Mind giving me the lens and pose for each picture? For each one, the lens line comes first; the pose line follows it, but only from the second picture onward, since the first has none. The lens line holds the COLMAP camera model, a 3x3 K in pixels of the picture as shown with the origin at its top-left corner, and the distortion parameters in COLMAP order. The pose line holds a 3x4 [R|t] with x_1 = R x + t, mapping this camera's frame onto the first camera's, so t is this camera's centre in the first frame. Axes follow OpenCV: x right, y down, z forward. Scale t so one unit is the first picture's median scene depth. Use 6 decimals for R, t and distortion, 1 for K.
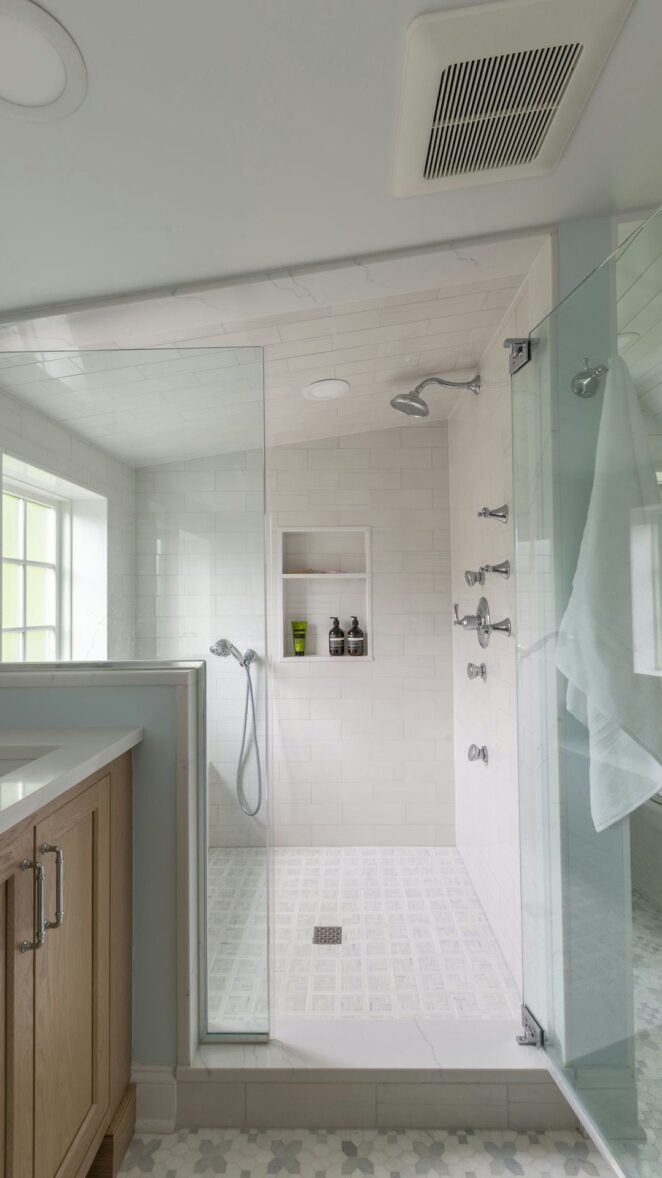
lens RADIAL K [[534.2, 0, 340.4], [0, 534.2, 590.6], [0, 0, 1]] dist [0.000617, -0.001440]
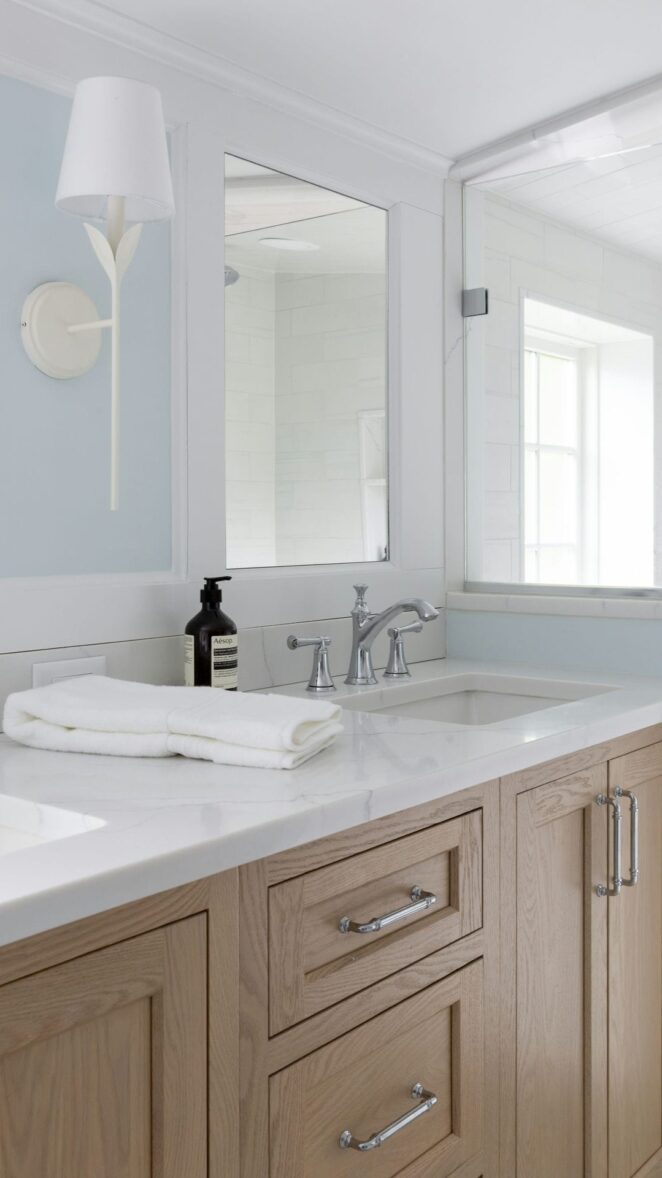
lens RADIAL K [[1142.2, 0, 324.8], [0, 1142.2, 530.4], [0, 0, 1]] dist [-0.010977, 0.000000]
pose [[0.788891, 0.013192, -0.614391, 0.067632], [0.007973, 0.999466, 0.031698, 0.003636], [0.614481, -0.029904, 0.788365, -0.253321]]
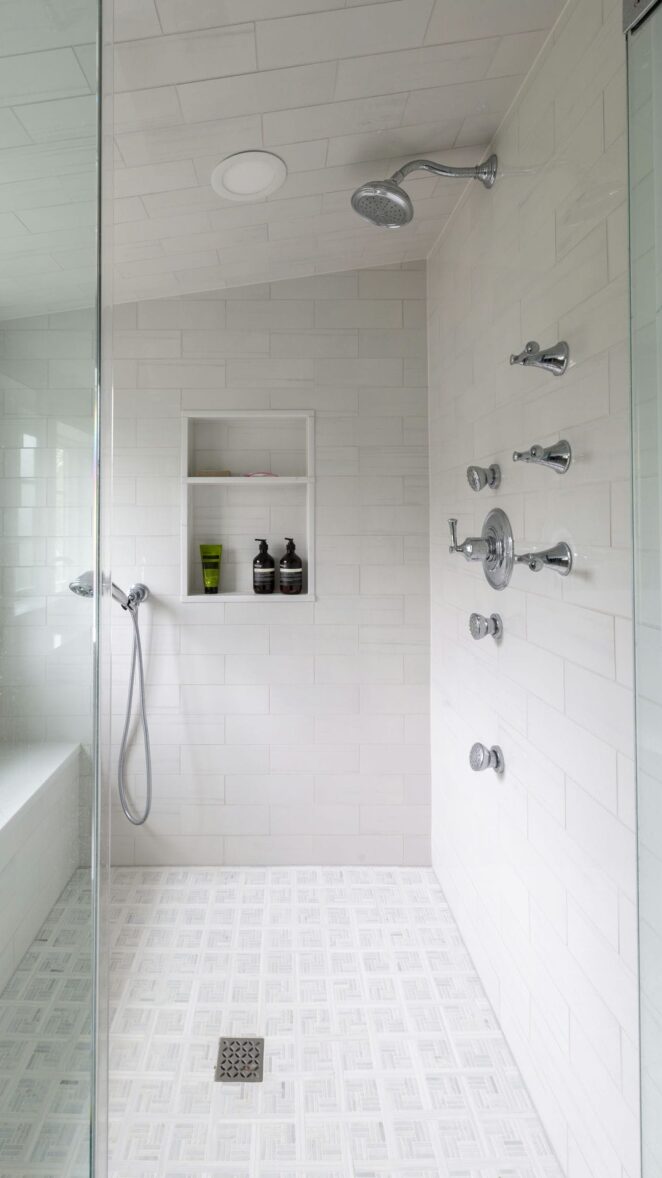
lens RADIAL K [[560.2, 0, 281.6], [0, 560.2, 516.0], [0, 0, 1]] dist [-0.003240, 0.002242]
pose [[0.999814, 0.011809, 0.015269, 0.004430], [-0.011876, 0.999920, 0.004325, 0.017657], [-0.015217, -0.004505, 0.999874, 0.289551]]
